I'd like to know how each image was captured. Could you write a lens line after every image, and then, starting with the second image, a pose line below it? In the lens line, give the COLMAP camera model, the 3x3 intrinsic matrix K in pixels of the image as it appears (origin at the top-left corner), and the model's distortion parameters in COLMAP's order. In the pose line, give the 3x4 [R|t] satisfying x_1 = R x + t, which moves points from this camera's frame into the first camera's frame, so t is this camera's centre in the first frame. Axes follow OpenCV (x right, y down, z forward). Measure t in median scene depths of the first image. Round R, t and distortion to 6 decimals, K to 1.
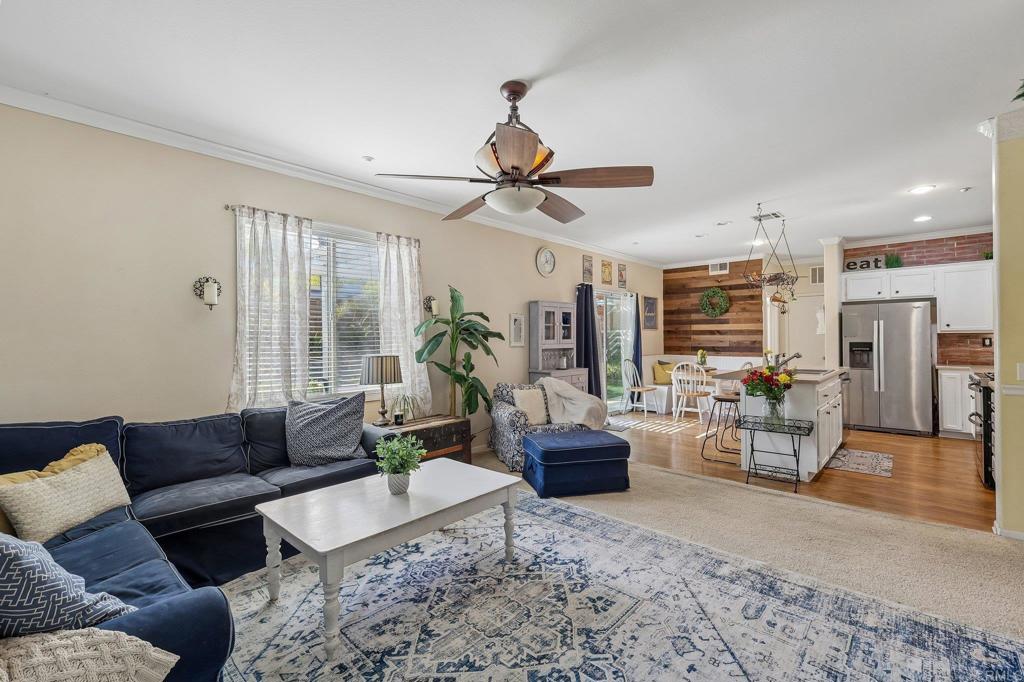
lens RADIAL K [[444.7, 0, 511.9], [0, 444.7, 337.2], [0, 0, 1]] dist [-0.001963, -0.000867]
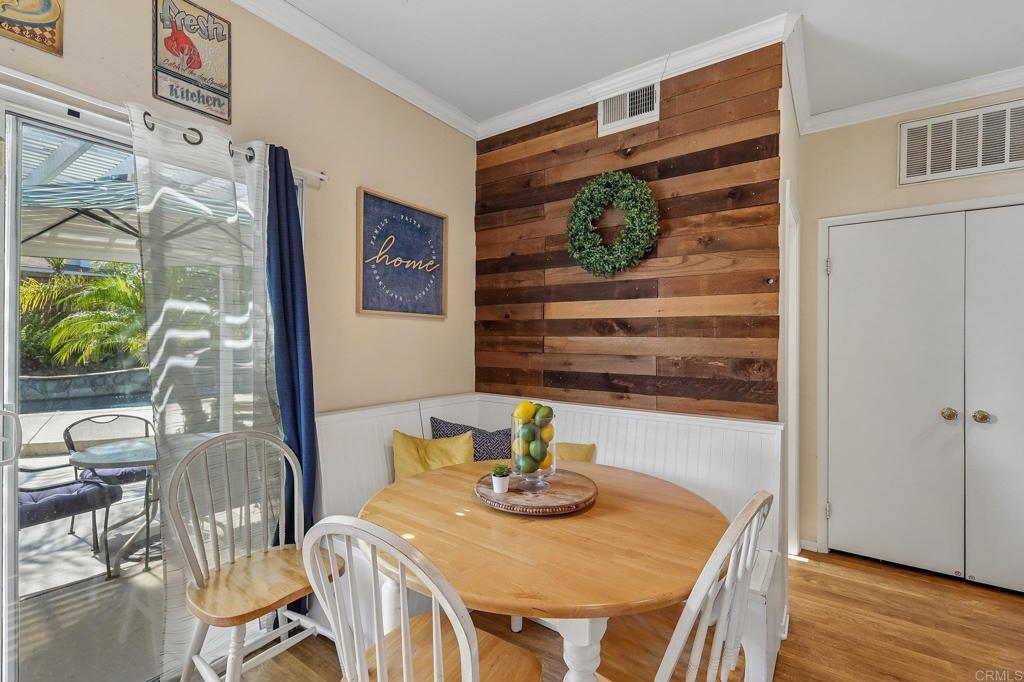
lens RADIAL K [[444.7, 0, 513.7], [0, 444.7, 343.4], [0, 0, 1]] dist [-0.001963, -0.000867]
pose [[0.993791, 0.008415, 0.110946, 0.356313], [-0.010087, 0.999844, 0.014519, -0.003336], [-0.110806, -0.015548, 0.993720, 0.708341]]
